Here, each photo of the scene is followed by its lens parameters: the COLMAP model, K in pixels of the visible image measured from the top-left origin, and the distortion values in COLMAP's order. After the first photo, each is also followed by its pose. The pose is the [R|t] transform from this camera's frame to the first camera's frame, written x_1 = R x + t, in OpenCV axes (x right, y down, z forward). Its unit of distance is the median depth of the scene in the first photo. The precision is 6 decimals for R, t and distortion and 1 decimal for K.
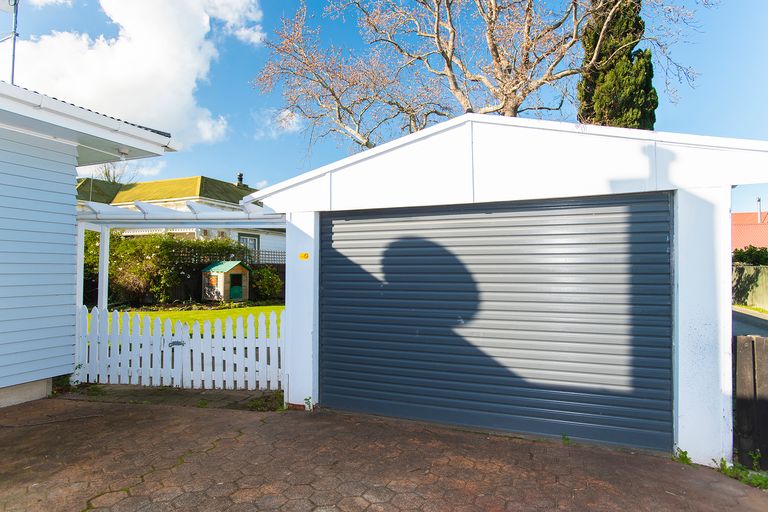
lens RADIAL K [[446.2, 0, 384.0], [0, 446.2, 256.0], [0, 0, 1]] dist [-0.000740, -0.000210]
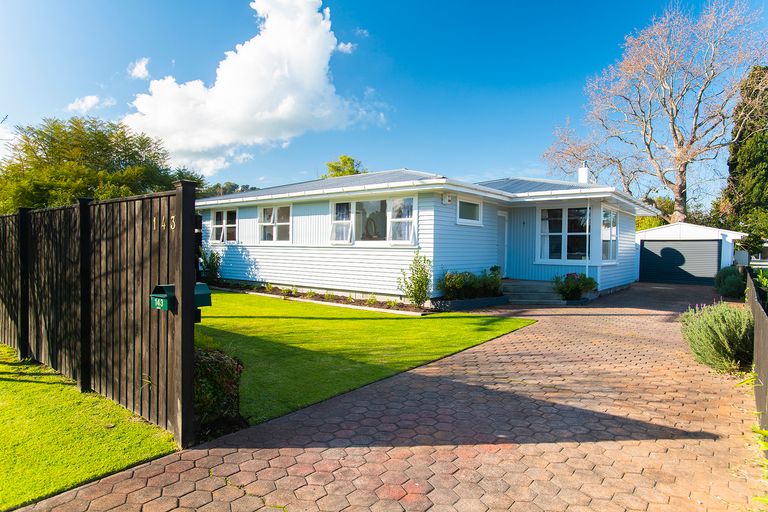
lens RADIAL K [[463.9, 0, 384.0], [0, 463.9, 256.0], [0, 0, 1]] dist [0.000892, 0.000311]
pose [[0.966750, 0.017101, -0.255150, -0.674271], [-0.007391, 0.999213, 0.038967, -0.045870], [0.255615, -0.035786, 0.966116, -1.913093]]
